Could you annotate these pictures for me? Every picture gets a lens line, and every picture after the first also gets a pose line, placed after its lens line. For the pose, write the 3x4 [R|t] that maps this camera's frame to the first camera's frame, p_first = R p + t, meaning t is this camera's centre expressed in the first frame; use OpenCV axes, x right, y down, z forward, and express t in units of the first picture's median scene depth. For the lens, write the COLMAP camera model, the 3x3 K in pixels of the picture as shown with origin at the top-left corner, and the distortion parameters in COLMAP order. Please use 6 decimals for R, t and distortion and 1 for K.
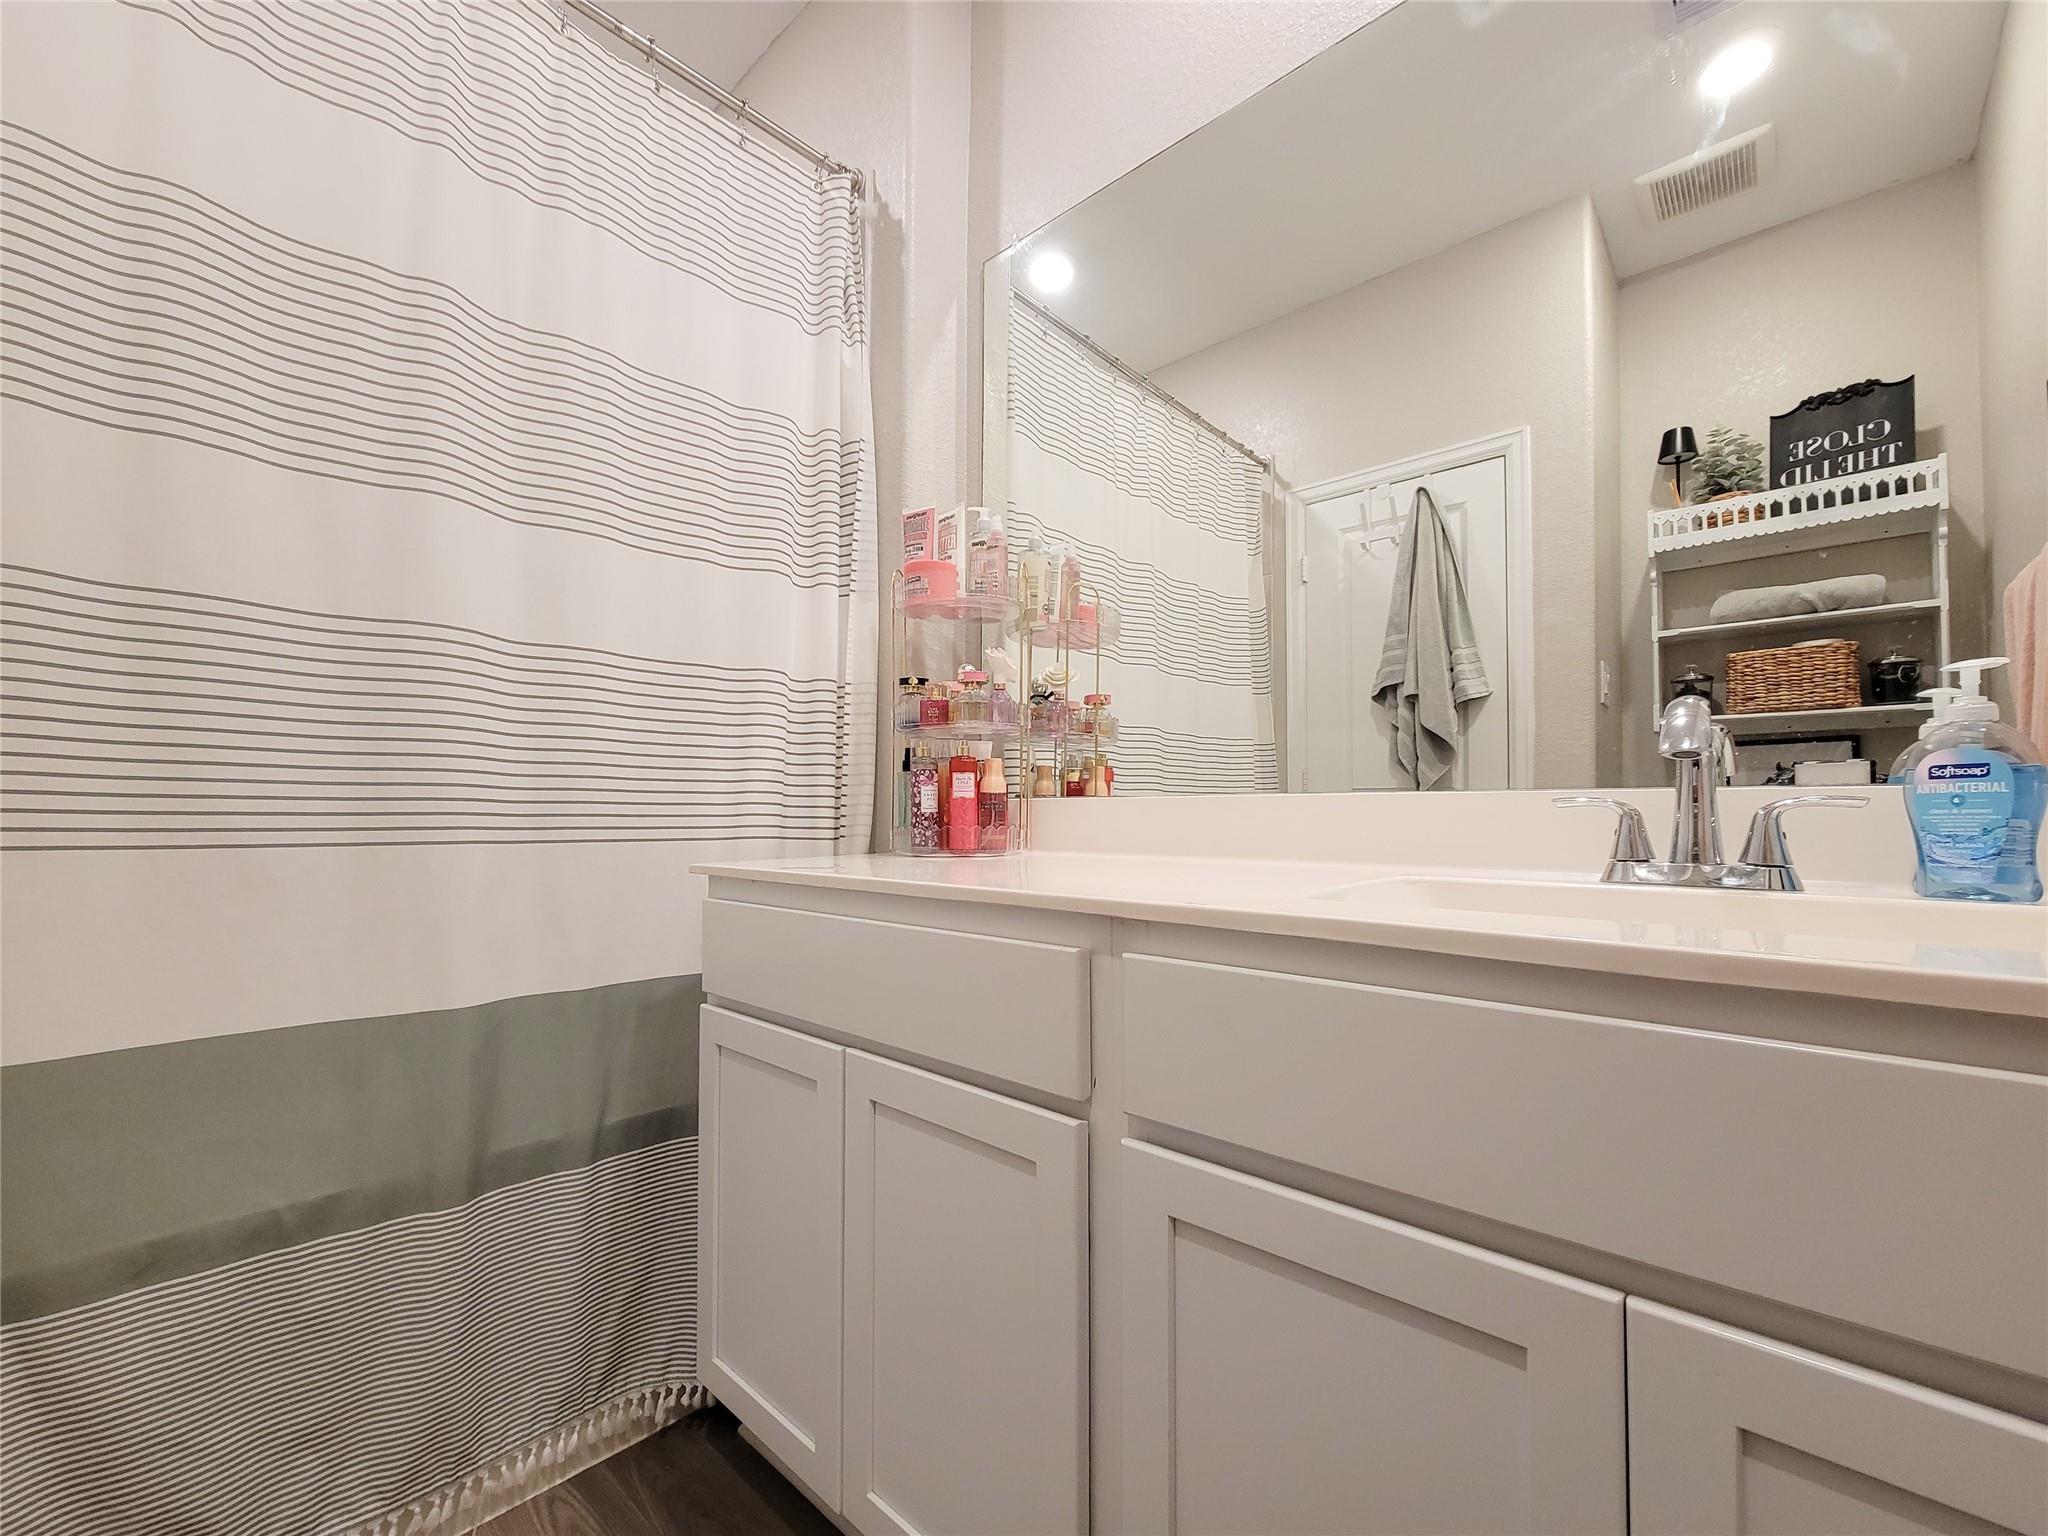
lens RADIAL K [[838.6, 0, 1007.5], [0, 838.6, 768.2], [0, 0, 1]] dist [-0.000735, -0.000622]
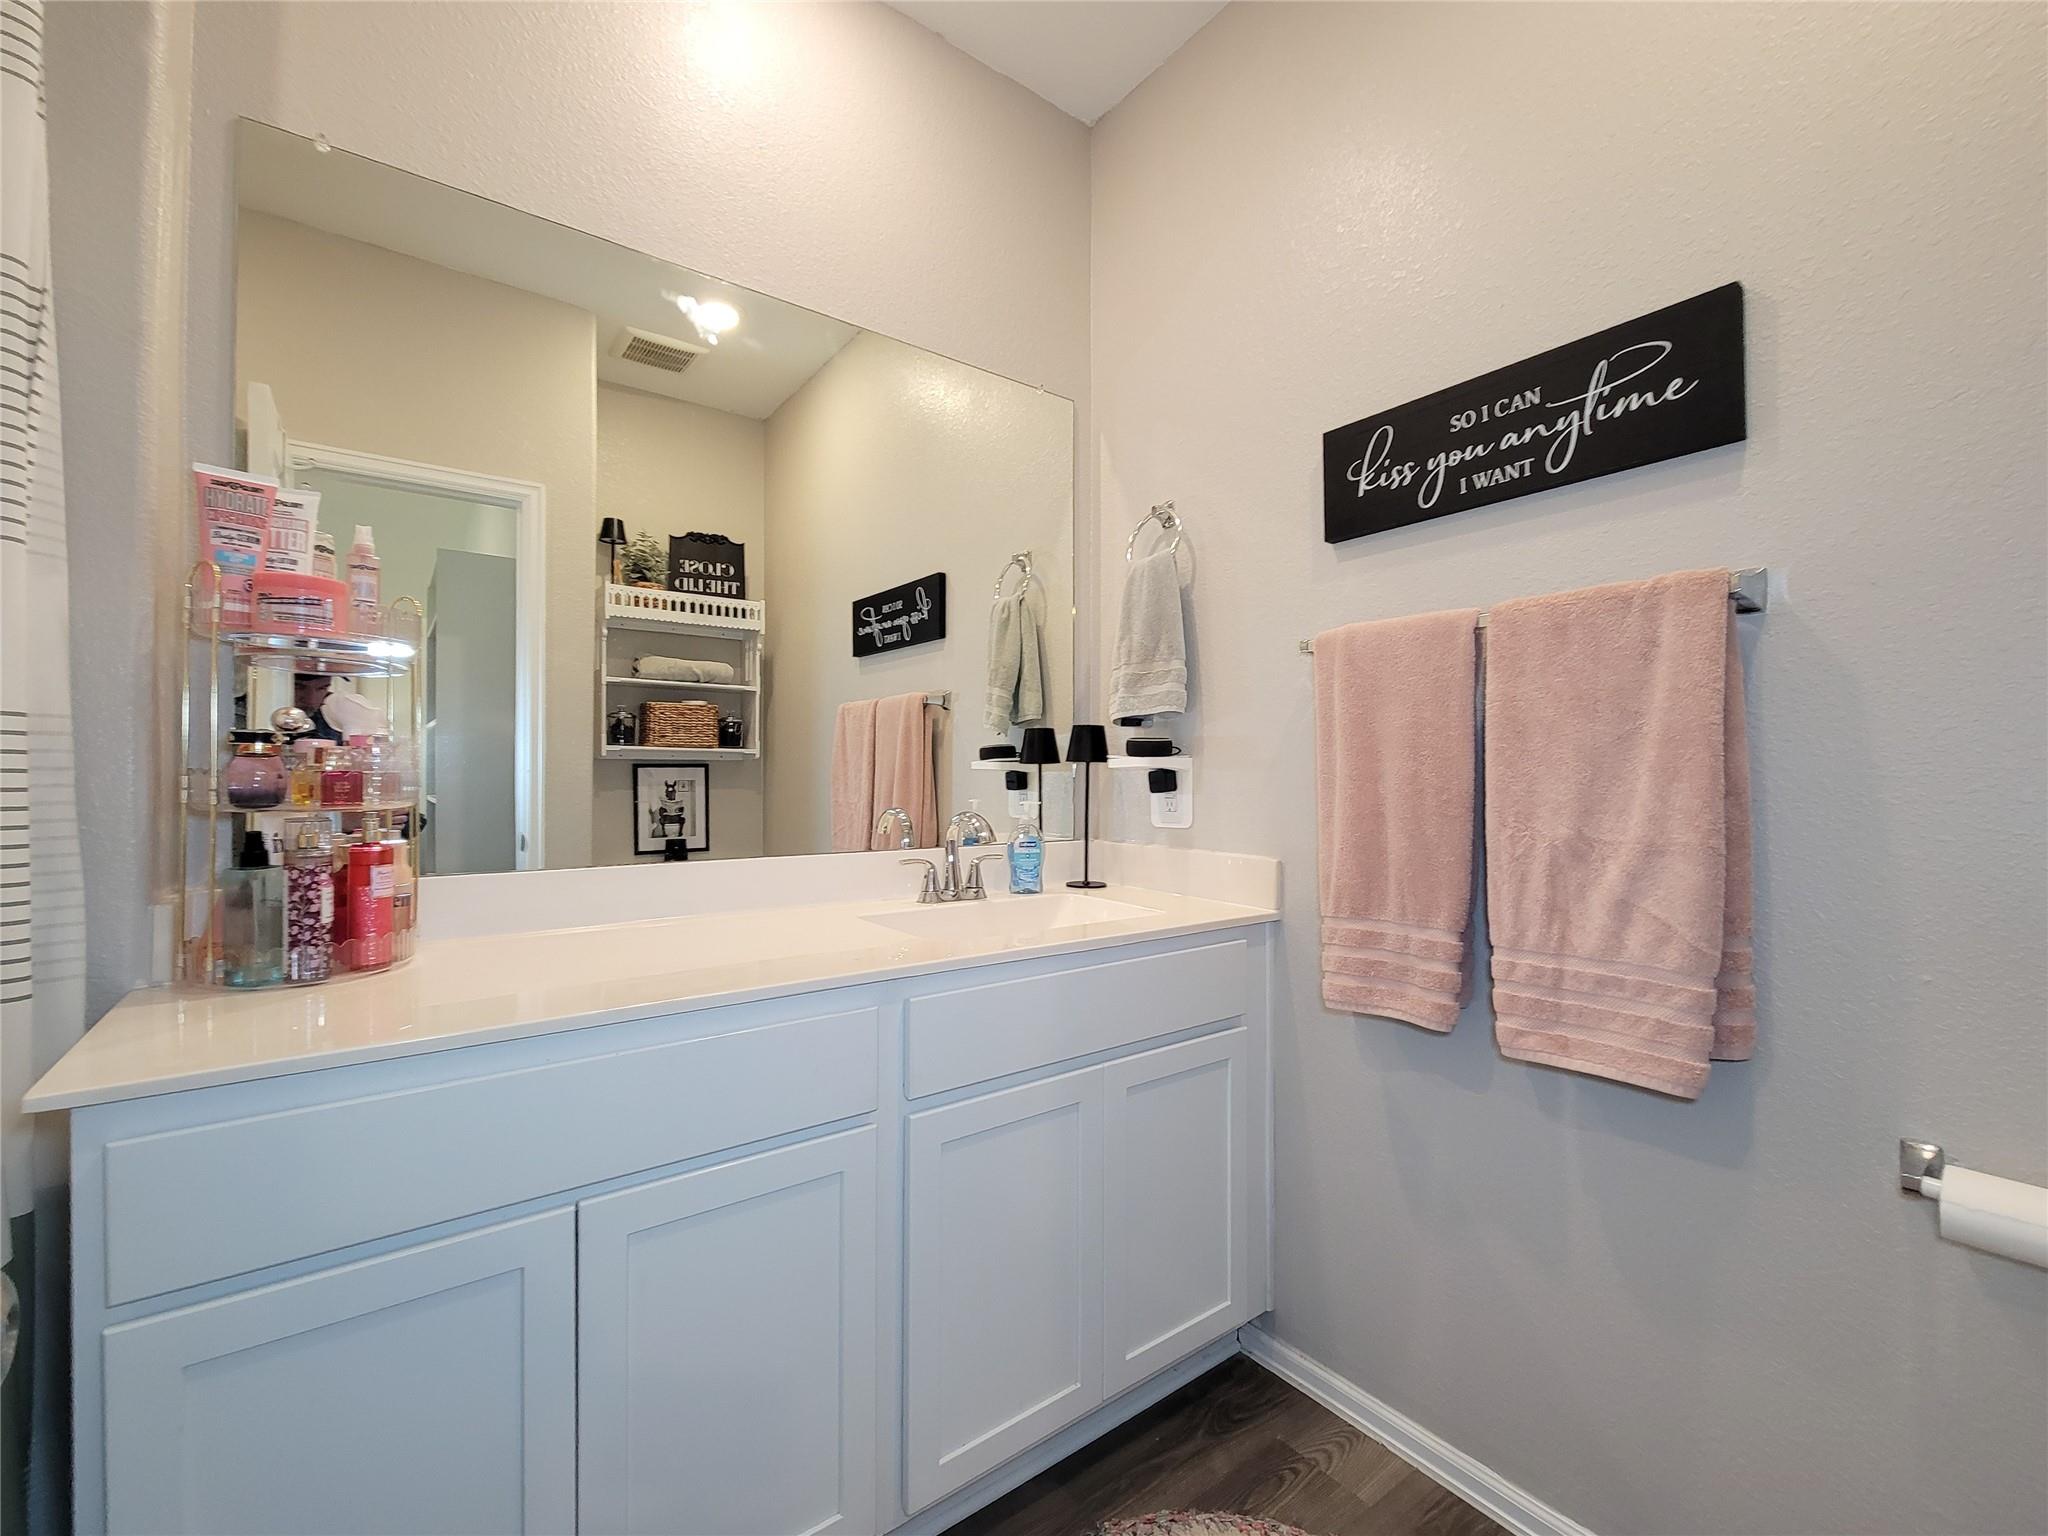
lens RADIAL K [[838.6, 0, 1007.5], [0, 838.6, 768.2], [0, 0, 1]] dist [-0.000735, -0.000622]
pose [[0.206229, 0.008064, 0.978470, -0.378327], [-0.049102, 0.998792, 0.002118, -0.062275], [-0.977271, -0.048482, 0.206376, 0.142473]]
